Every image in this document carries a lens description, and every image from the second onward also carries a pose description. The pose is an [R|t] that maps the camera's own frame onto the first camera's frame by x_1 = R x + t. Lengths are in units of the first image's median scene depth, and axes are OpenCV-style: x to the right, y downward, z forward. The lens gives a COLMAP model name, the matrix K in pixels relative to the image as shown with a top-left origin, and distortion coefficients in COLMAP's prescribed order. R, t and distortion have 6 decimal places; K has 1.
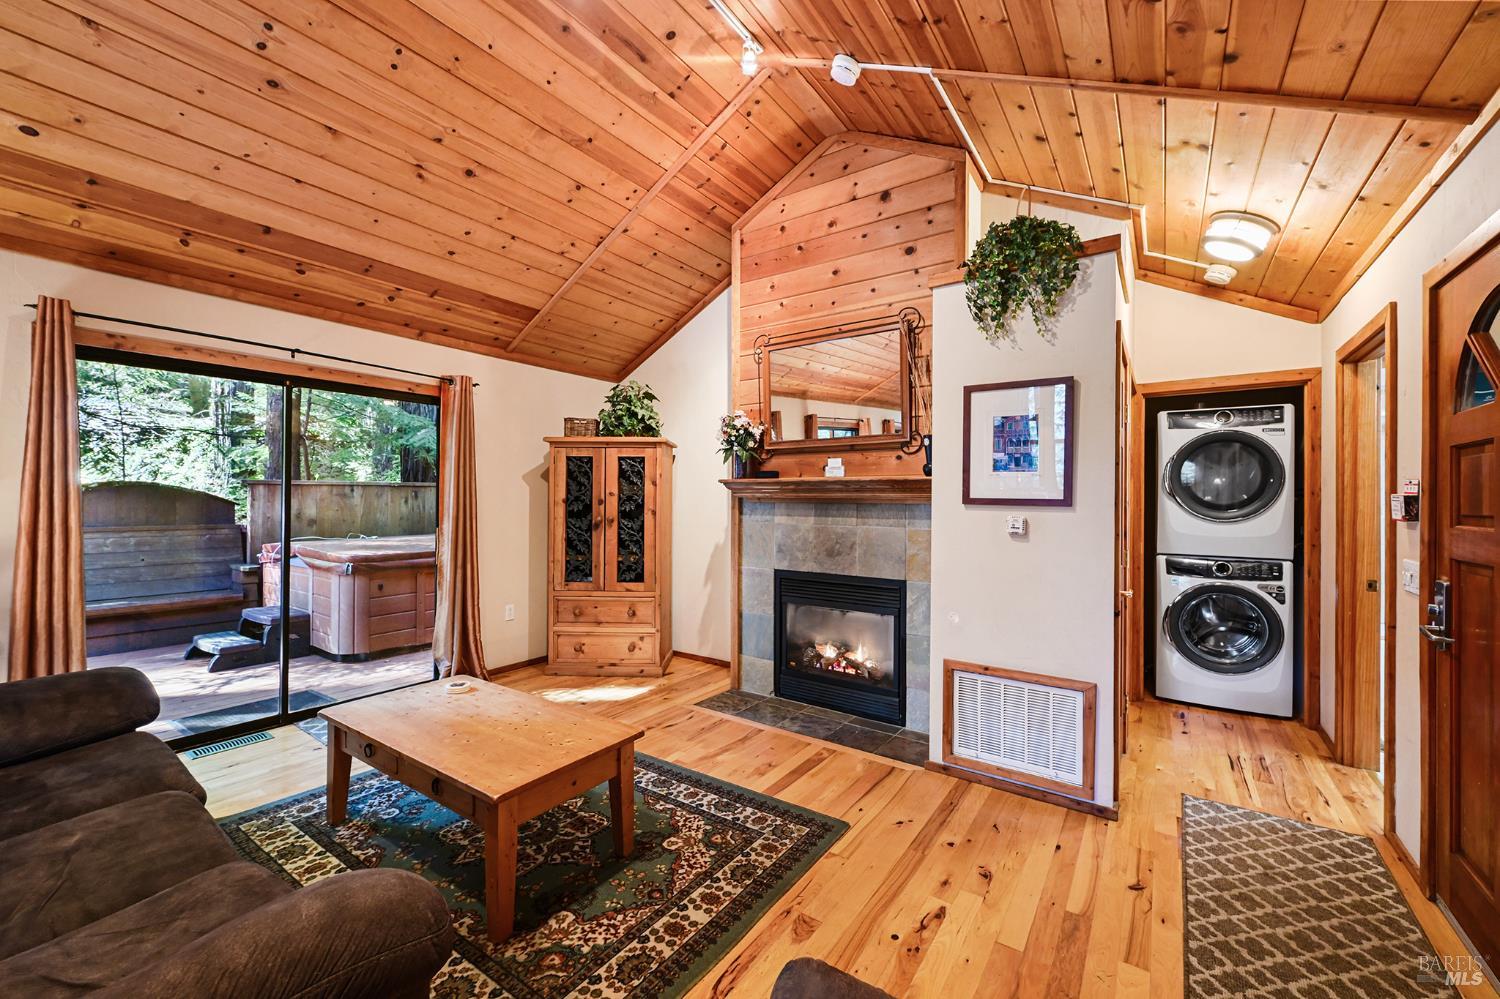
lens RADIAL K [[589.8, 0, 751.2], [0, 589.8, 498.1], [0, 0, 1]] dist [-0.002479, -0.000164]
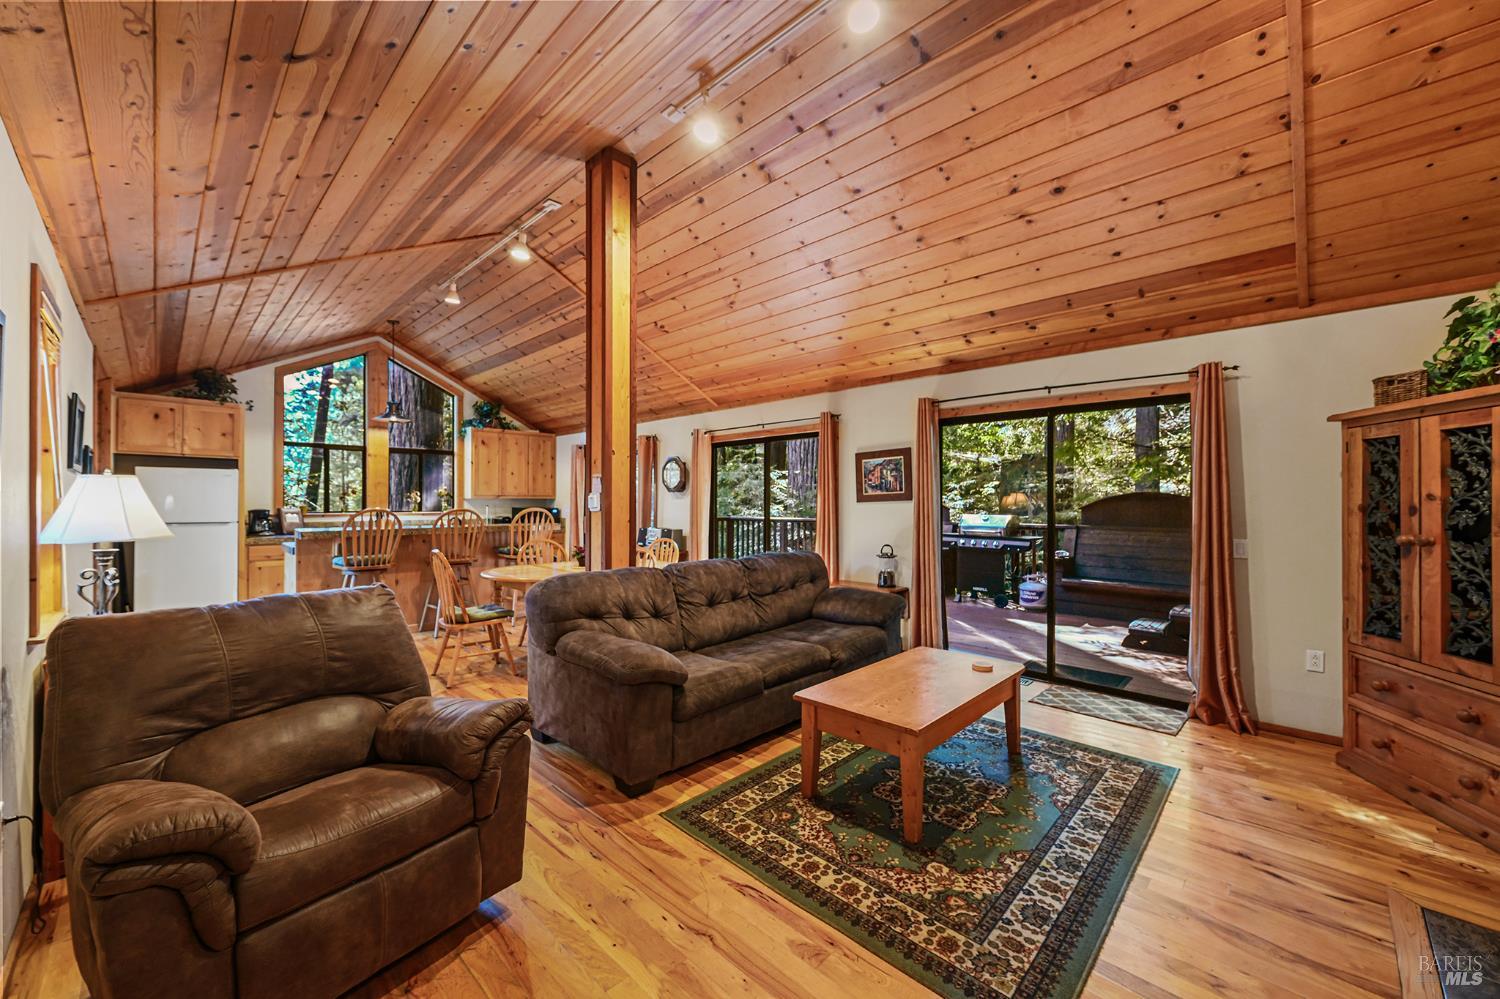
lens RADIAL K [[583.0, 0, 747.2], [0, 583.0, 500.4], [0, 0, 1]] dist [-0.000973, 0.000061]
pose [[-0.164722, -0.008859, -0.986300, 0.492188], [-0.001057, 0.999961, -0.008805, 0.002864], [0.986339, -0.000408, -0.164725, 0.499223]]
